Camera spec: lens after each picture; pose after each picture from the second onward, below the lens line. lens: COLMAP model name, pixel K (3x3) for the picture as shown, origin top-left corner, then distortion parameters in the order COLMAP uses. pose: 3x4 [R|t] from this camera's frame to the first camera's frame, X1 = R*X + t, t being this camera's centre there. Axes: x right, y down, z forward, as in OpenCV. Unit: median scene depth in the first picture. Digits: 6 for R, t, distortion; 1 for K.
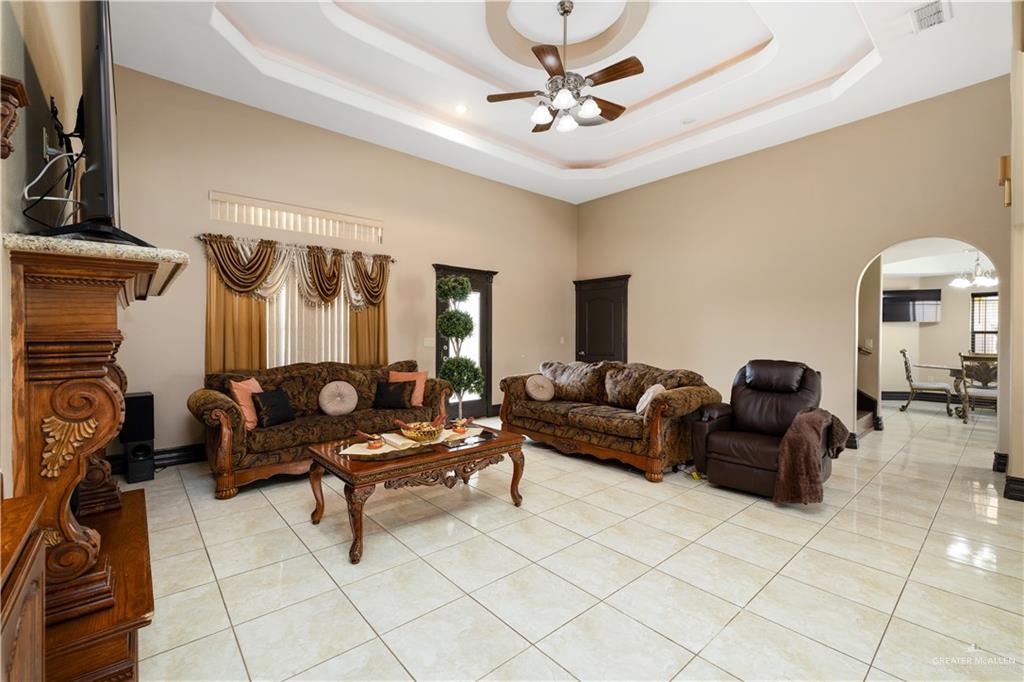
lens RADIAL K [[434.1, 0, 513.4], [0, 434.1, 343.5], [0, 0, 1]] dist [0.014972, 0.000021]
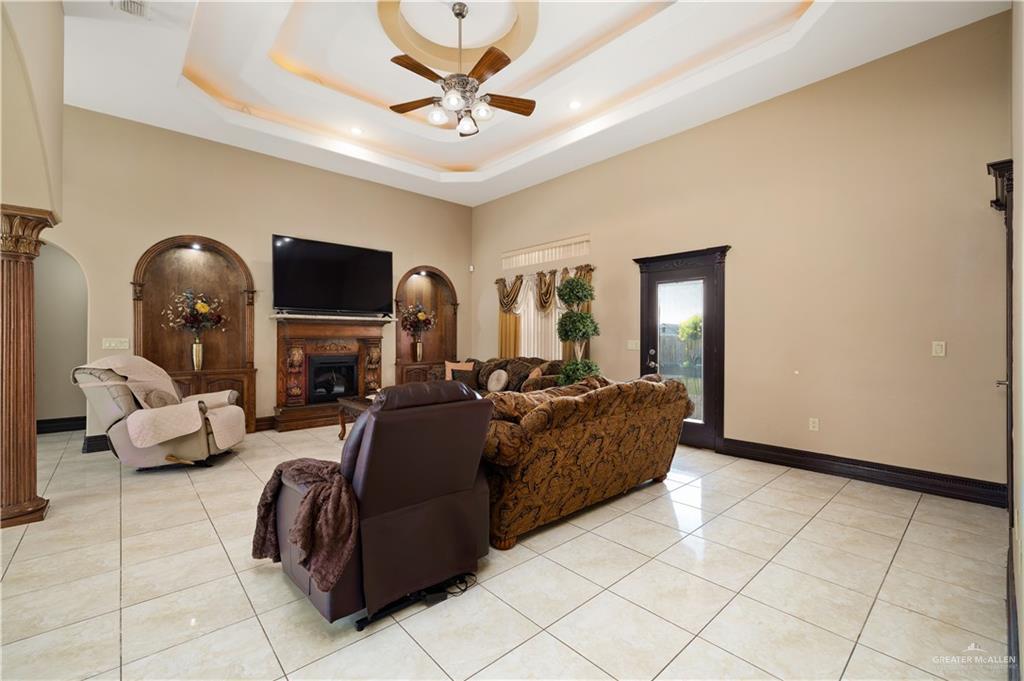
lens RADIAL K [[434.1, 0, 490.2], [0, 434.1, 333.4], [0, 0, 1]] dist [0.014972, 0.000021]
pose [[-0.017930, -0.000606, -0.999839, 0.880973], [-0.006546, 0.999978, -0.000488, -0.030107], [0.999818, 0.006536, -0.017933, 0.861130]]
